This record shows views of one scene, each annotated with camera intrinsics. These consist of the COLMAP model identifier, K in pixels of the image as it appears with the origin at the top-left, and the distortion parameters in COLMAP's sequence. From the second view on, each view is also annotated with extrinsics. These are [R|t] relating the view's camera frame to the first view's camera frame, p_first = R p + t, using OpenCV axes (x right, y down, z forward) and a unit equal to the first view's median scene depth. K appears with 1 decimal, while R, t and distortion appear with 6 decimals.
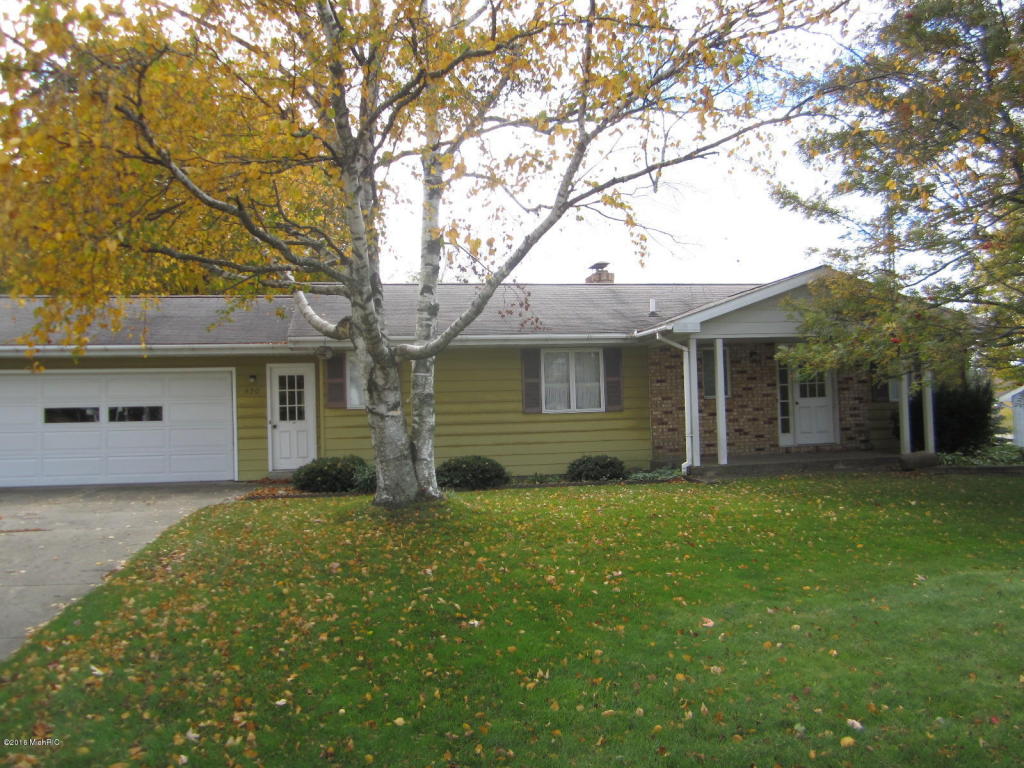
lens RADIAL K [[844.0, 0, 512.0], [0, 844.0, 384.0], [0, 0, 1]] dist [-0.045684, 0.003548]
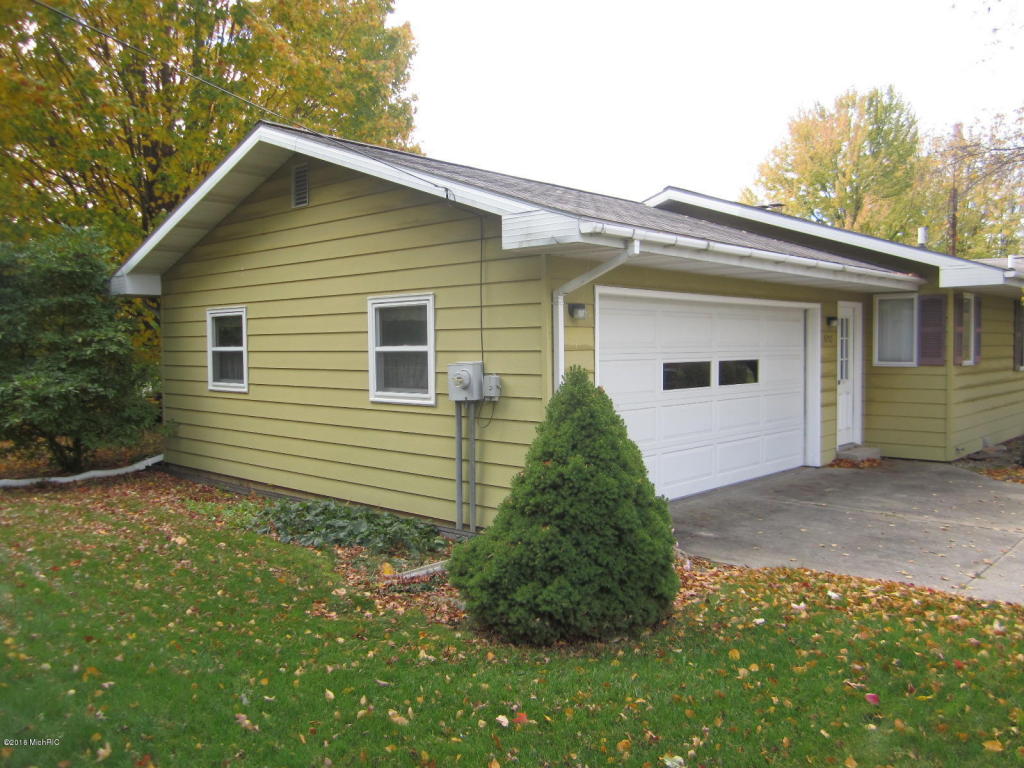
lens RADIAL K [[844.0, 0, 512.0], [0, 844.0, 384.0], [0, 0, 1]] dist [-0.045684, 0.003548]
pose [[0.801515, -0.009852, 0.597893, -0.941901], [-0.029124, 0.998035, 0.055488, 0.014858], [-0.597265, -0.061888, 0.799653, 0.595350]]
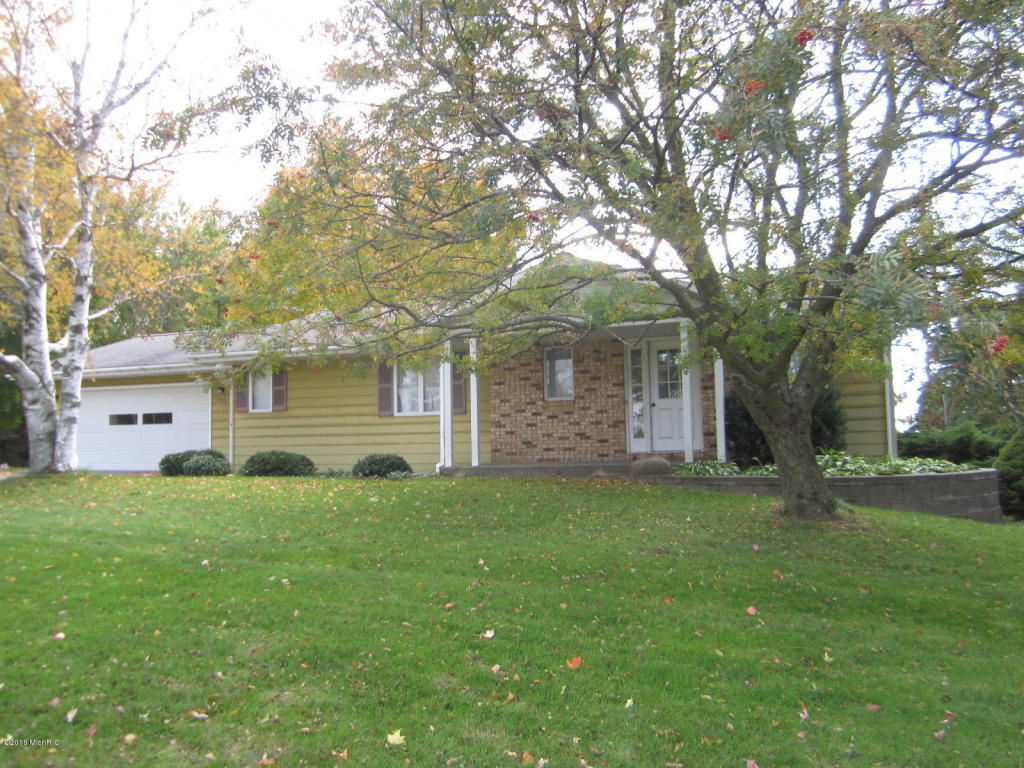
lens RADIAL K [[844.0, 0, 512.0], [0, 844.0, 384.0], [0, 0, 1]] dist [-0.045684, 0.003548]
pose [[0.848733, -0.025849, -0.528189, 0.718320], [0.011255, 0.999461, -0.030827, 0.028056], [0.528701, 0.020219, 0.848567, 0.168259]]
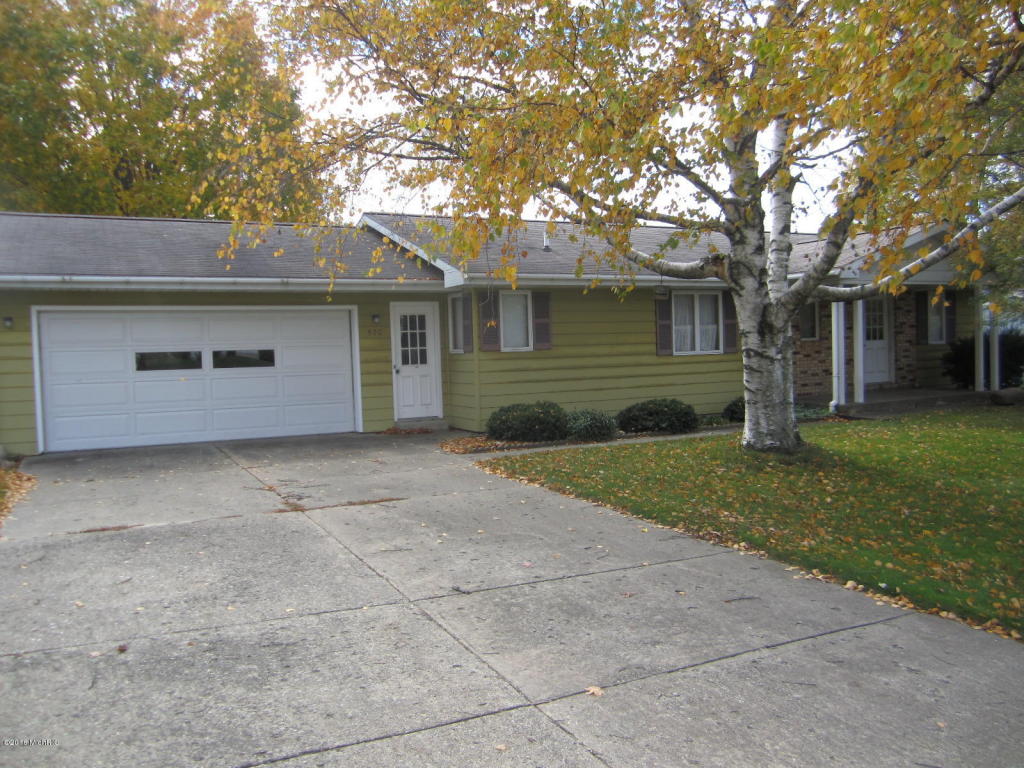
lens RADIAL K [[844.0, 0, 512.0], [0, 844.0, 384.0], [0, 0, 1]] dist [-0.045684, 0.003548]
pose [[0.958965, -0.014116, 0.283173, -0.424827], [-0.005665, 0.997607, 0.068914, 0.000677], [-0.283468, -0.067690, 0.956590, 0.094103]]
